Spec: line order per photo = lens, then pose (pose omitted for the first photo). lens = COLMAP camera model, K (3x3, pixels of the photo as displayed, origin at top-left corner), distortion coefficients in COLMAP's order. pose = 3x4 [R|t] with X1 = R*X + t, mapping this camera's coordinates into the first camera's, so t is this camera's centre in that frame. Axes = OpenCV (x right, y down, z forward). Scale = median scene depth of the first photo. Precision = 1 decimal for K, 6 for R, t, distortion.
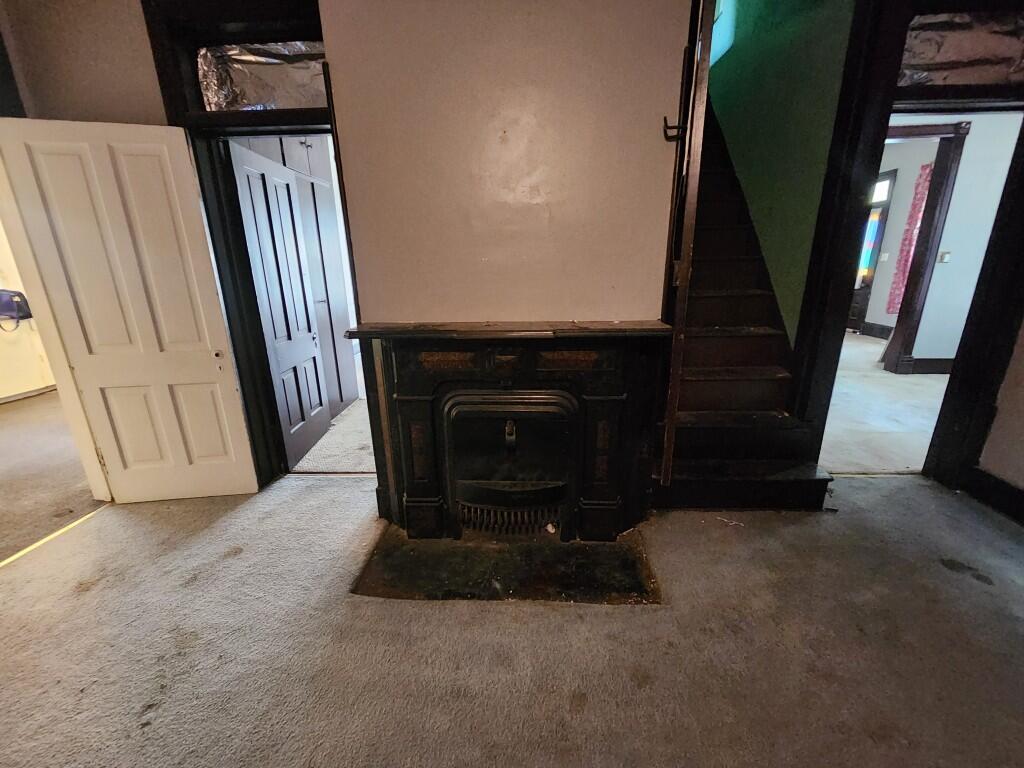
lens RADIAL K [[418.7, 0, 509.0], [0, 418.7, 384.6], [0, 0, 1]] dist [-0.001044, -0.000677]
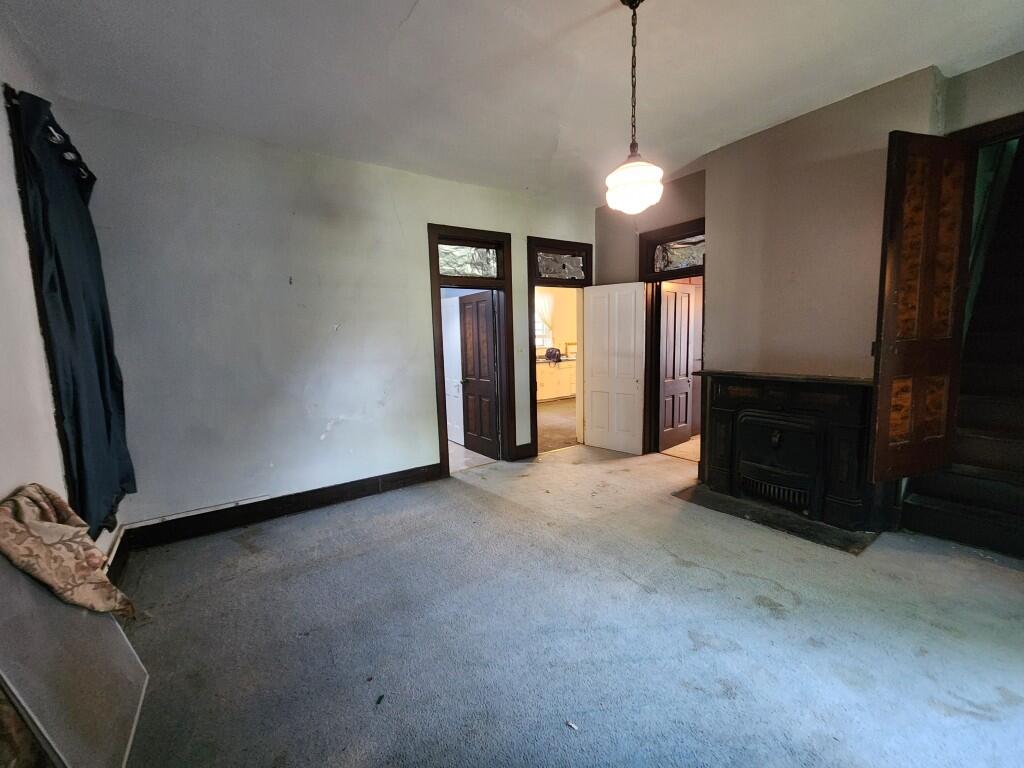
lens RADIAL K [[418.7, 0, 509.4], [0, 418.7, 390.9], [0, 0, 1]] dist [-0.001044, -0.000677]
pose [[0.615590, 0.101360, -0.781521, 0.595757], [-0.204245, 0.978329, -0.033994, 0.193271], [0.761139, 0.180548, 0.622952, -0.848096]]
